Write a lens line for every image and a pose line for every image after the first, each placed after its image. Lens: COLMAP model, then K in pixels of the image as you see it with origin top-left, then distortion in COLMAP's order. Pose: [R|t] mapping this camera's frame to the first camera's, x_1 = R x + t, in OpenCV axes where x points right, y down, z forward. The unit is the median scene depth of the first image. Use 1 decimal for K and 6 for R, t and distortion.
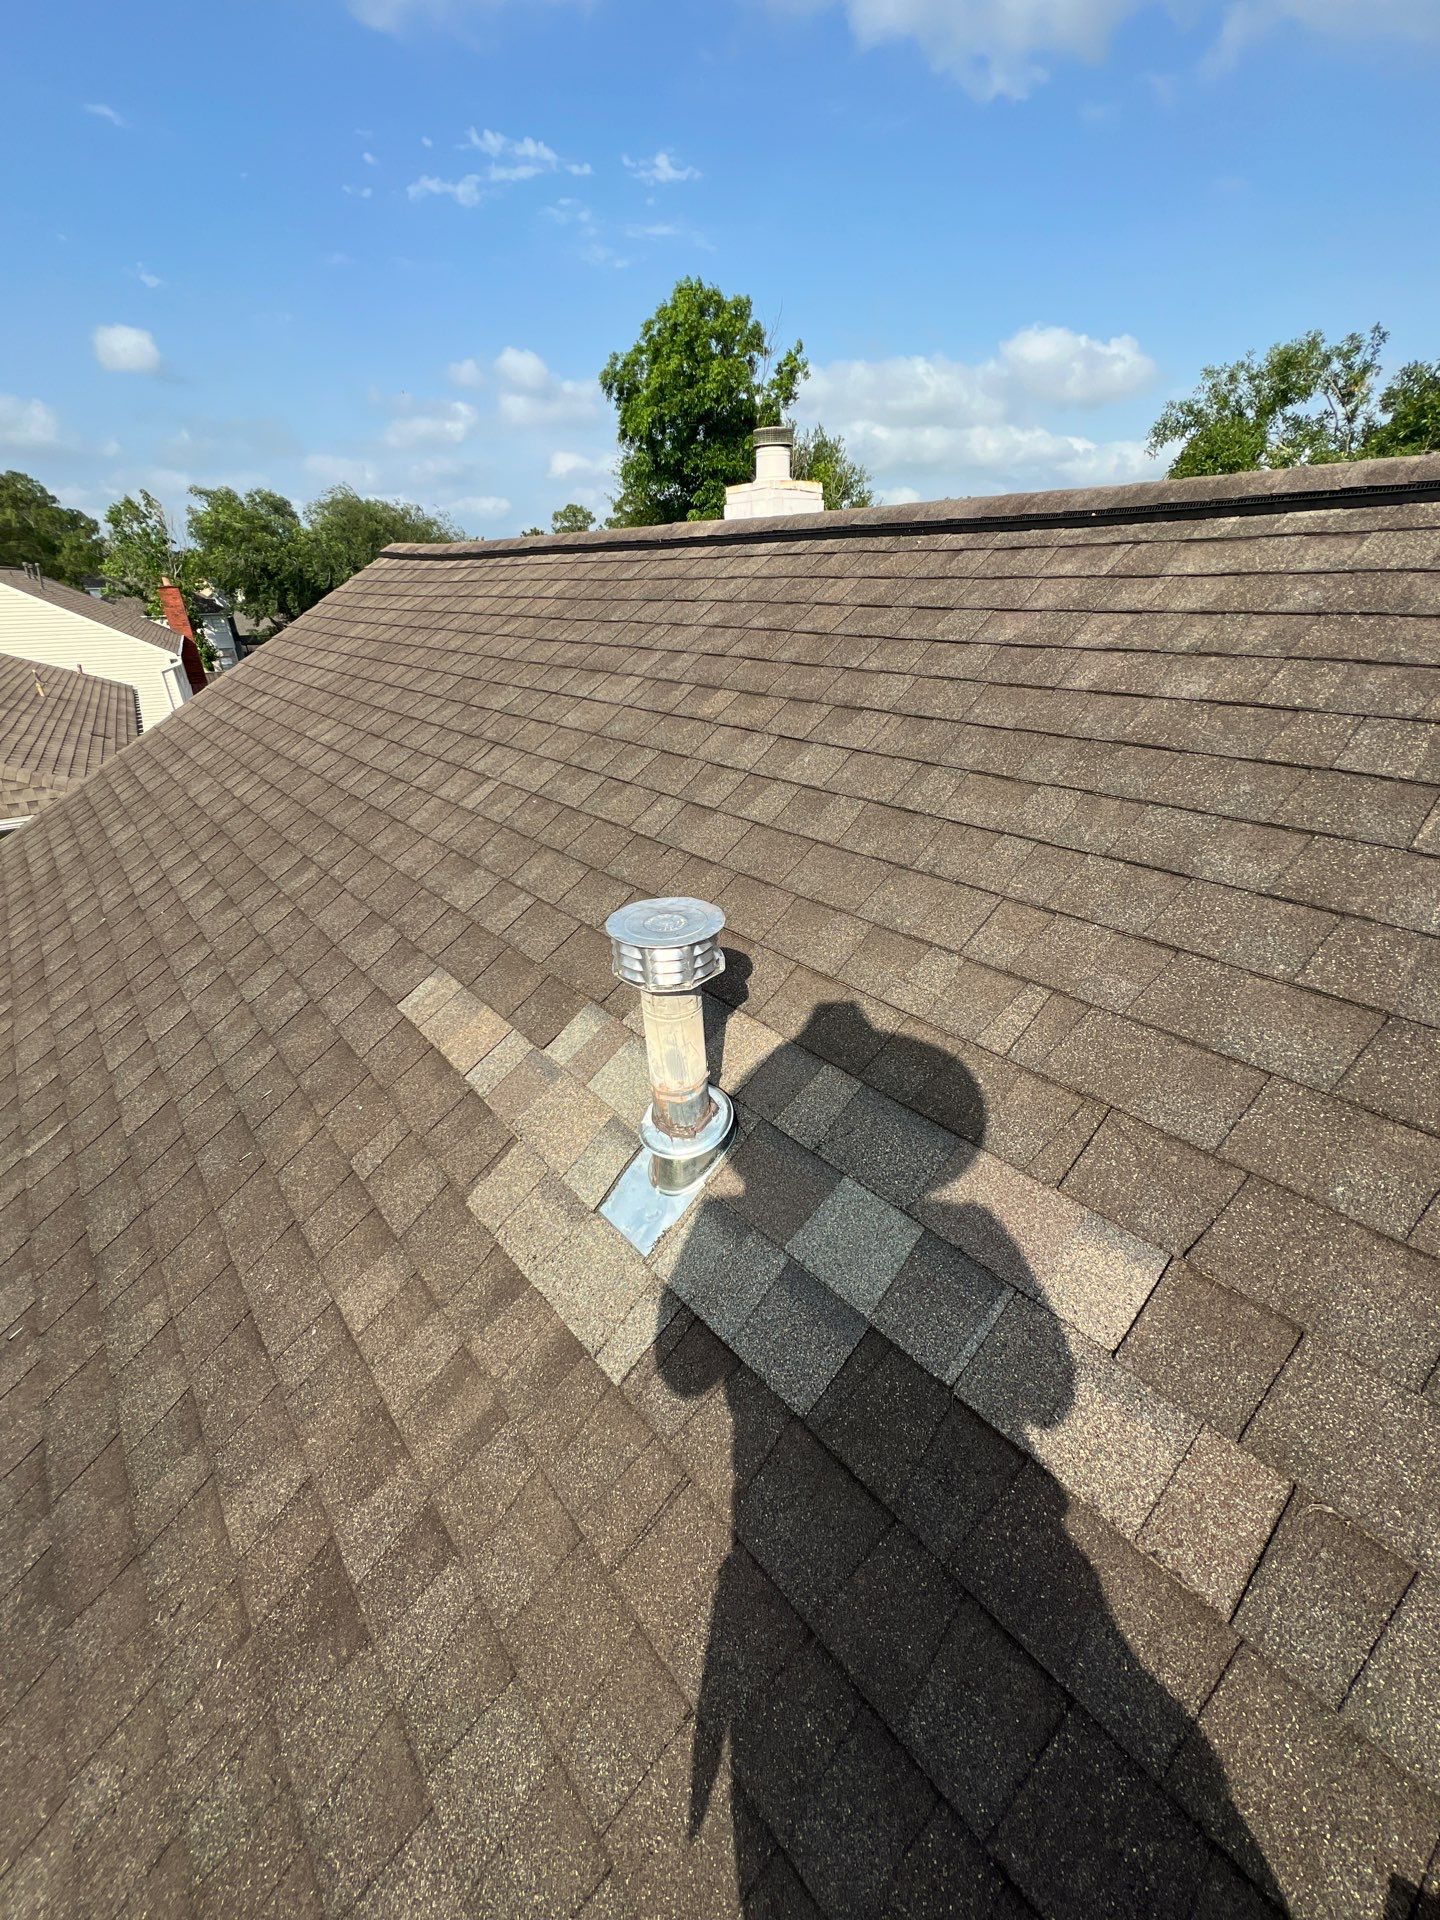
lens RADIAL K [[772.4, 0, 721.4], [0, 772.4, 956.6], [0, 0, 1]] dist [-0.002877, 0.000901]
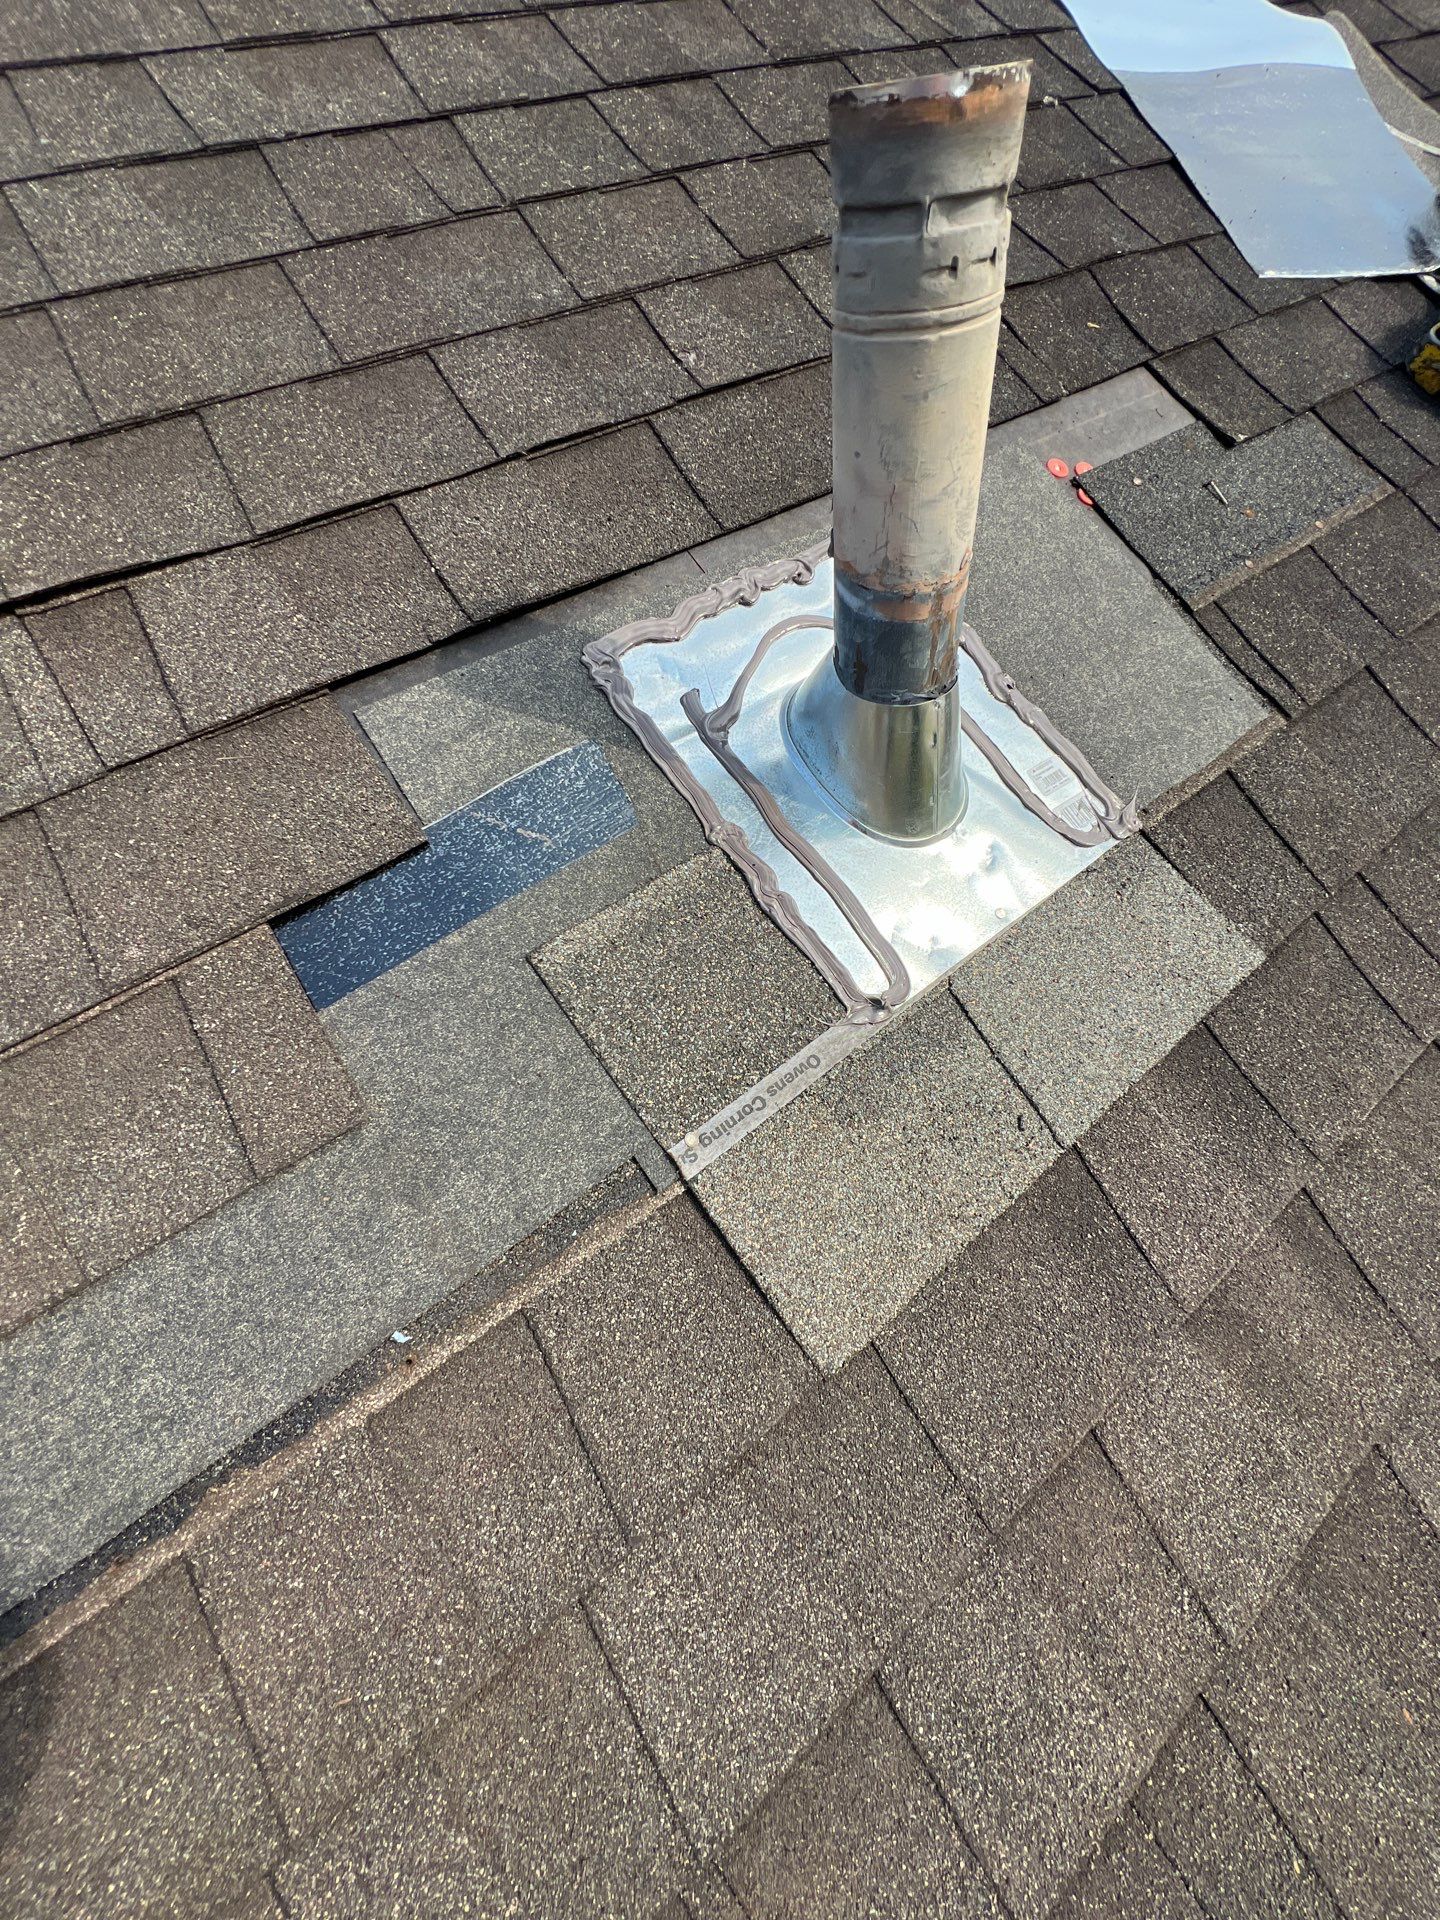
lens RADIAL K [[772.4, 0, 721.4], [0, 772.4, 956.6], [0, 0, 1]] dist [-0.002877, 0.000901]
pose [[0.064682, -0.722668, 0.688162, -0.375255], [0.547903, 0.602083, 0.580774, -0.011936], [-0.834038, 0.339480, 0.434895, 0.717693]]
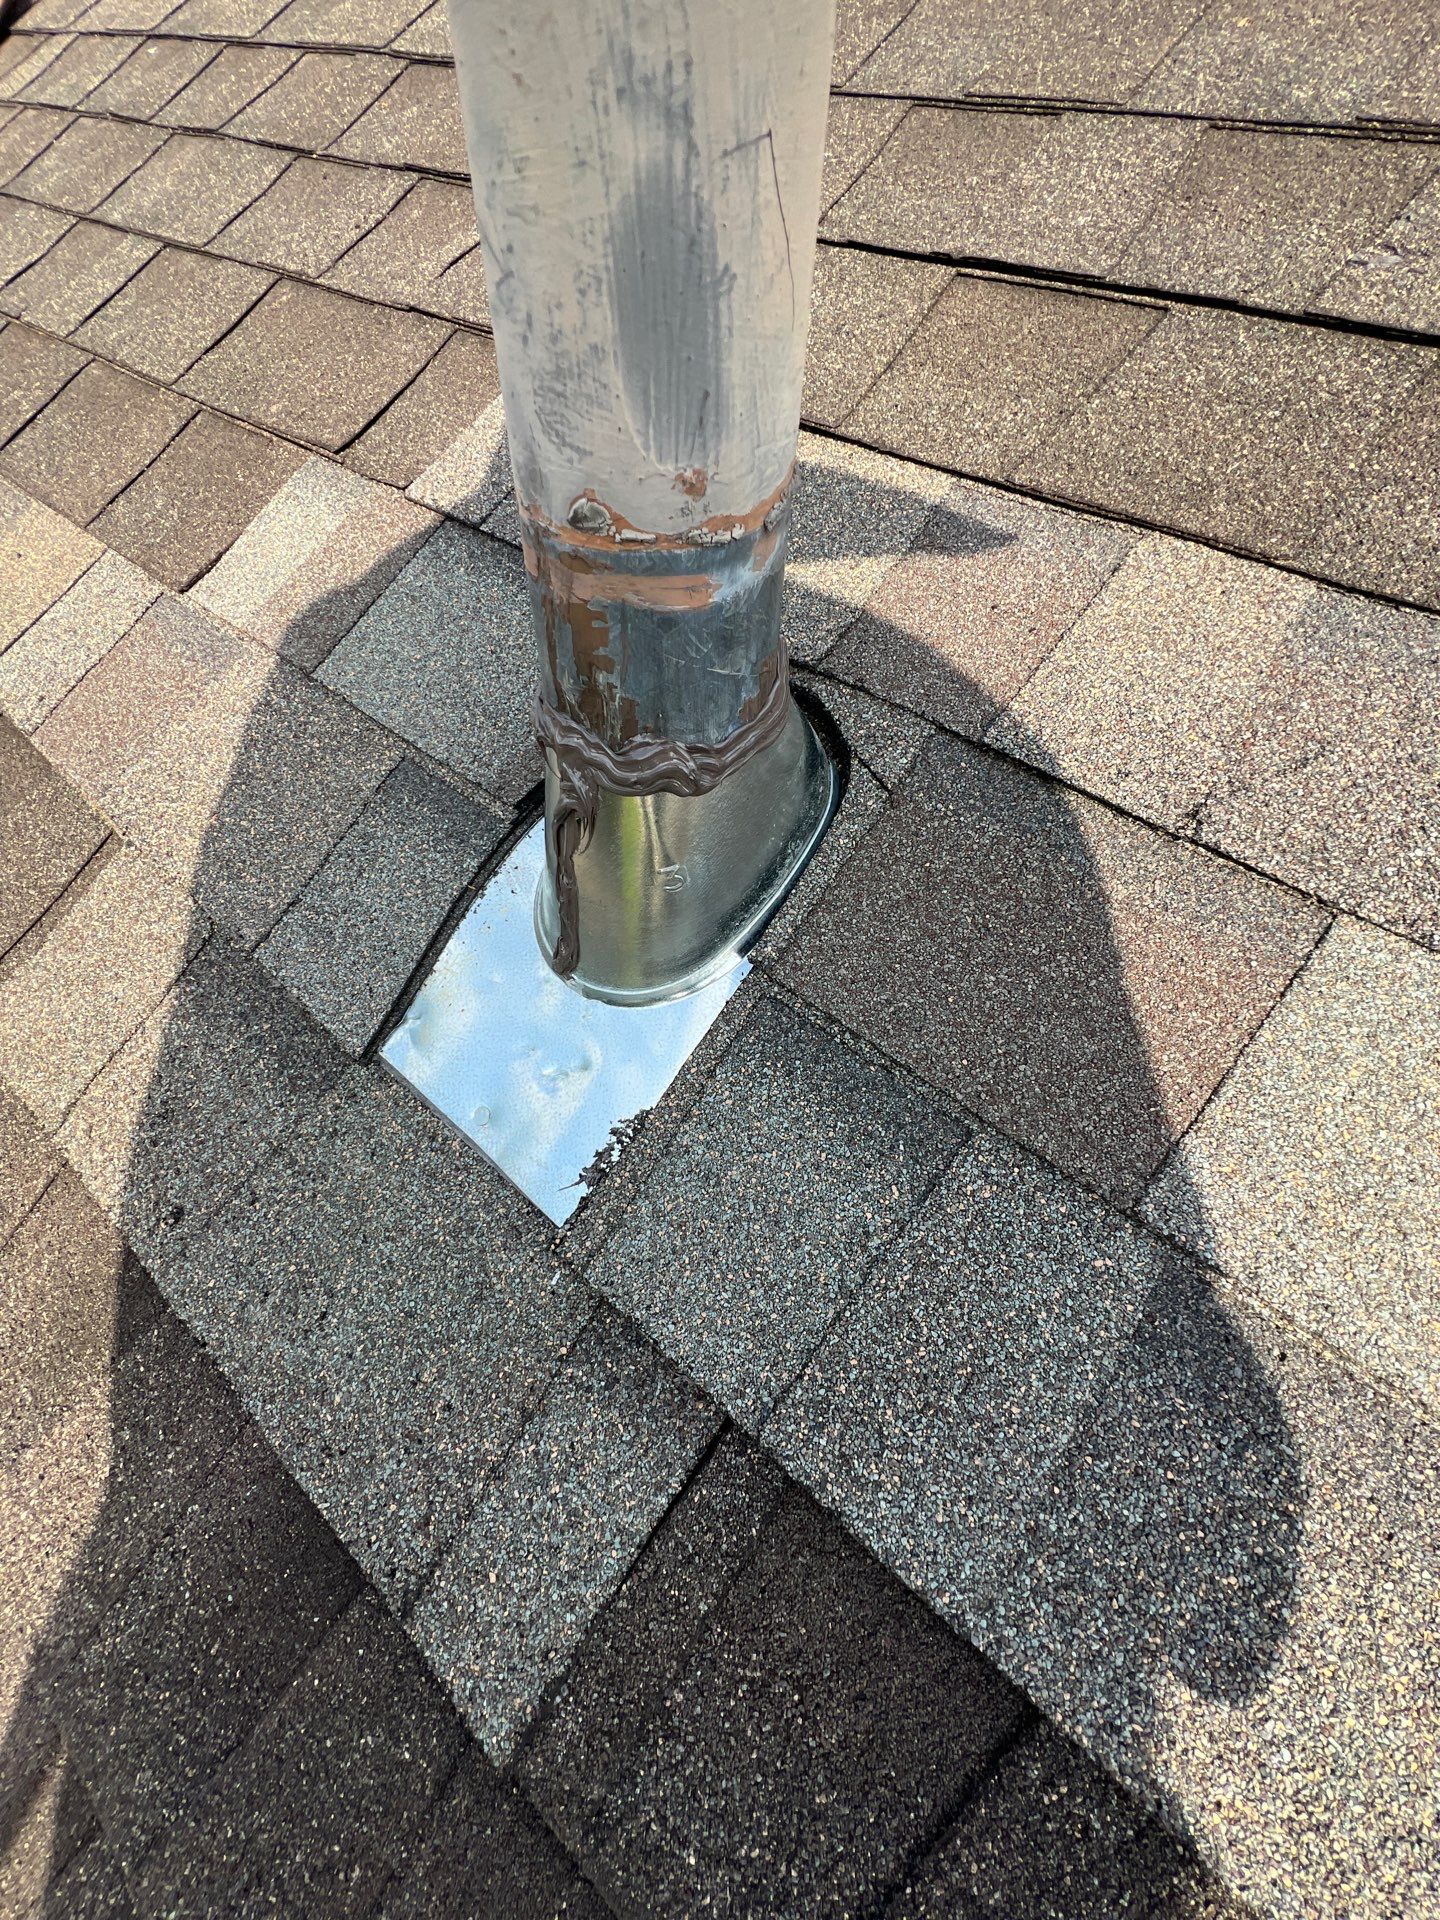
lens RADIAL K [[759.4, 0, 724.0], [0, 759.4, 959.1], [0, 0, 1]] dist [-0.001635, -0.000132]
pose [[0.982265, -0.059844, 0.177693, -0.060139], [-0.008539, 0.932437, 0.361232, 0.145089], [-0.187305, -0.356343, 0.915389, 0.561910]]
